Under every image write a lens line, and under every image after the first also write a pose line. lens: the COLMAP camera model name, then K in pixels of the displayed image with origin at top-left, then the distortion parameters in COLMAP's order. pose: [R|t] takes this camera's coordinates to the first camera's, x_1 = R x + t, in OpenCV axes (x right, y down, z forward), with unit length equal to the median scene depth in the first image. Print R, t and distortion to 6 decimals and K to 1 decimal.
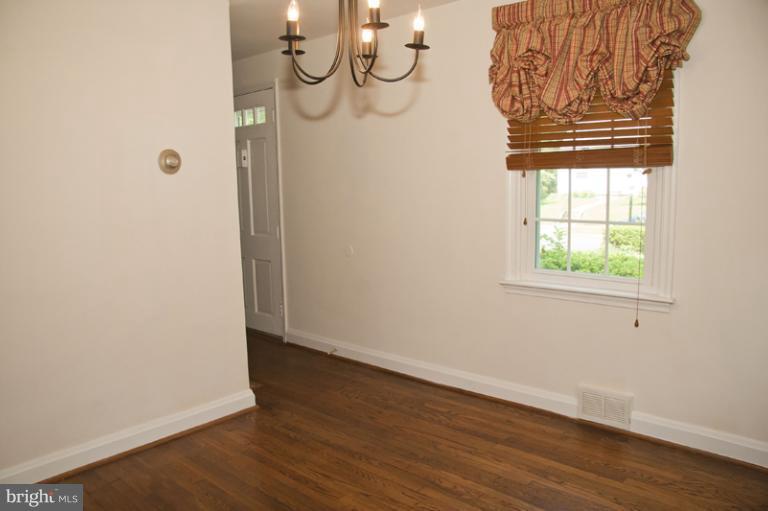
lens RADIAL K [[607.0, 0, 384.0], [0, 607.0, 255.5], [0, 0, 1]] dist [-0.065516, -0.000617]
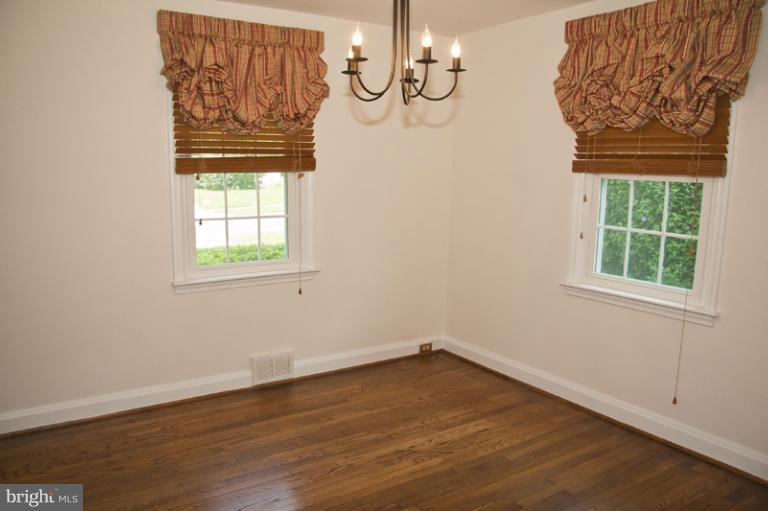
lens RADIAL K [[577.5, 0, 374.0], [0, 577.5, 260.0], [0, 0, 1]] dist [-0.175334, 0.130674]
pose [[0.262140, -0.118064, 0.957780, -0.696039], [0.126877, 0.988089, 0.087074, -0.041593], [-0.956653, 0.098695, 0.273998, 0.474401]]
